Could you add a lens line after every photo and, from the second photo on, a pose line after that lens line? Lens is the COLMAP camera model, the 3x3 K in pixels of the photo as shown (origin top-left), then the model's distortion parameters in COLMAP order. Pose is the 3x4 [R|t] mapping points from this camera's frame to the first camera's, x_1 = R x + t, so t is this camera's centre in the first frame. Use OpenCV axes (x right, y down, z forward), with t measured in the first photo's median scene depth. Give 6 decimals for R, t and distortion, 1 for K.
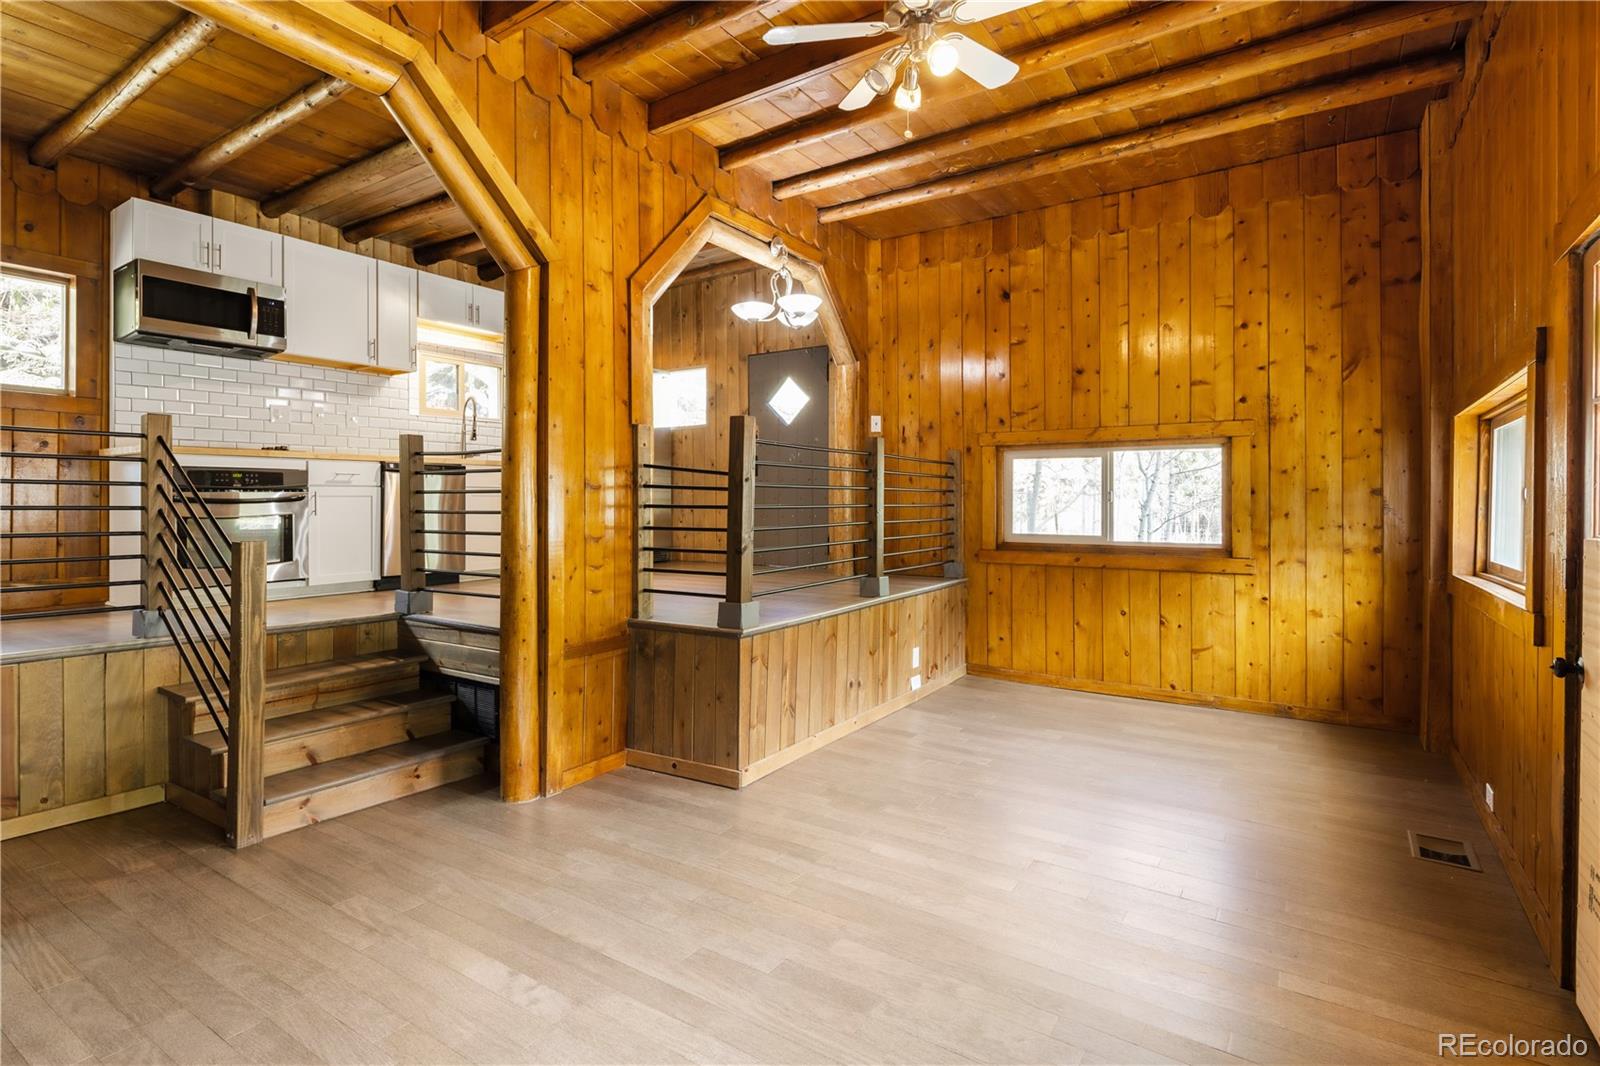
lens RADIAL K [[785.3, 0, 802.4], [0, 785.3, 493.0], [0, 0, 1]] dist [0.003682, -0.004773]
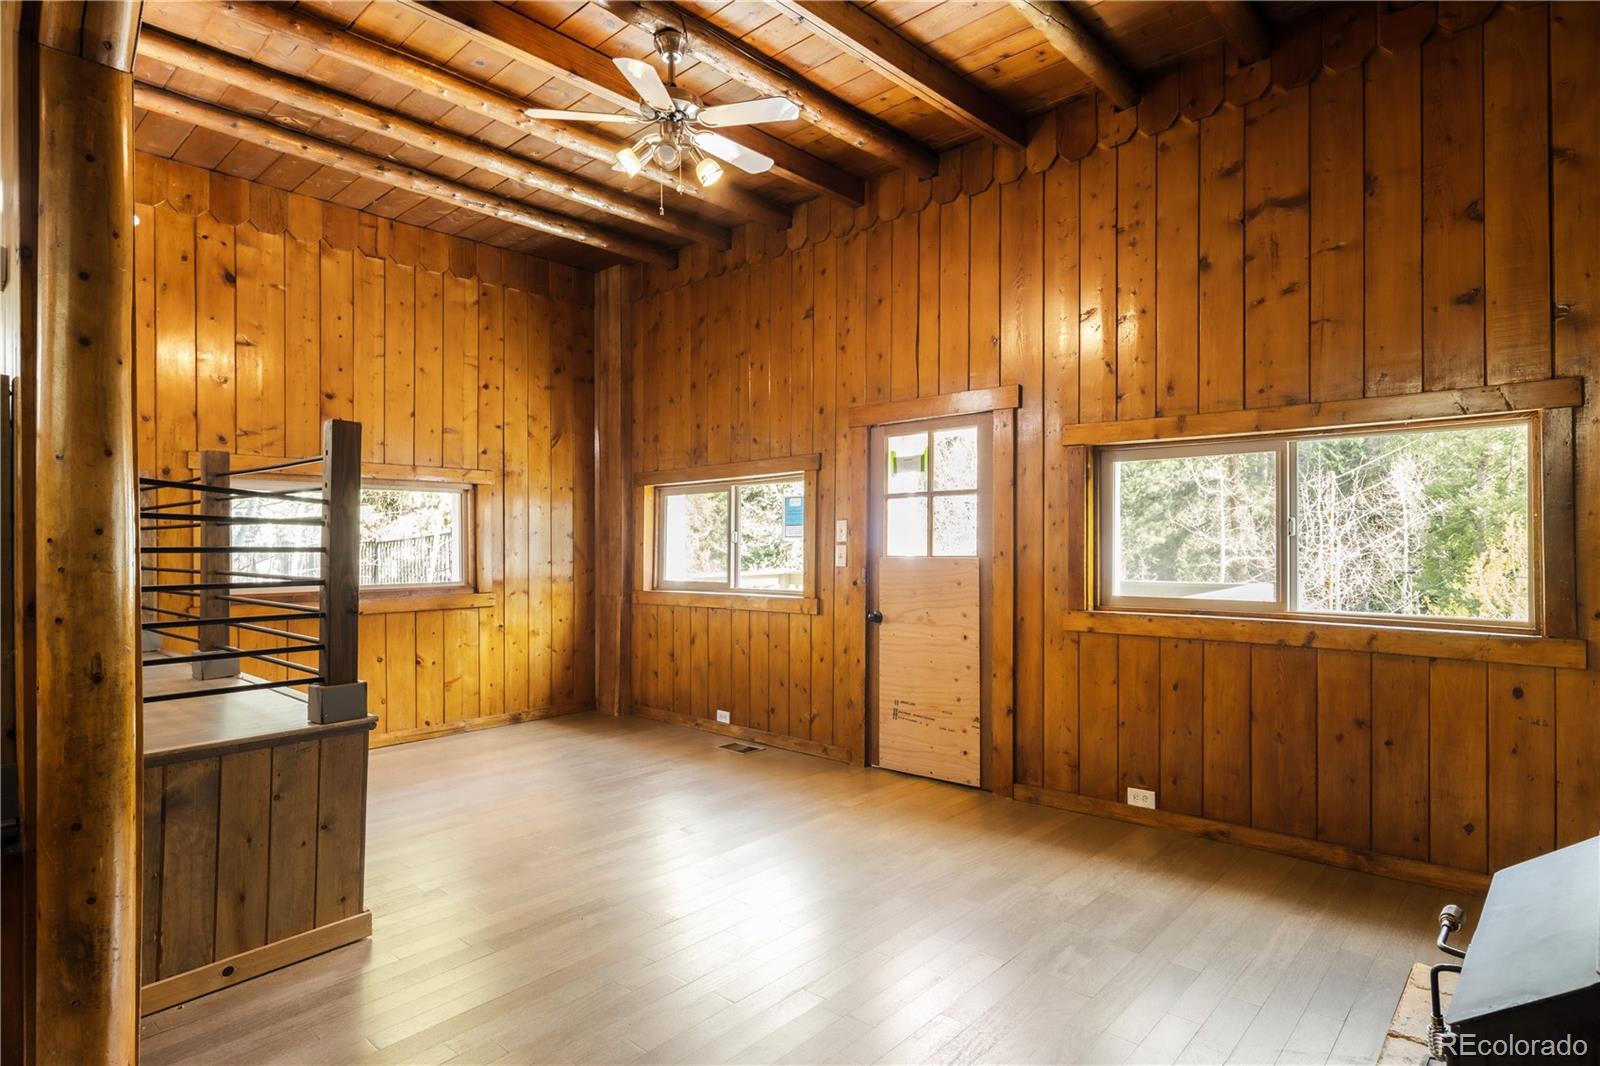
lens RADIAL K [[840.3, 0, 849.1], [0, 840.3, 541.9], [0, 0, 1]] dist [0.002797, 0.001456]
pose [[0.124093, 0.000335, 0.992271, -0.670369], [-0.008414, 0.999964, 0.000714, 0.005688], [-0.992235, -0.008438, 0.124092, 0.387621]]
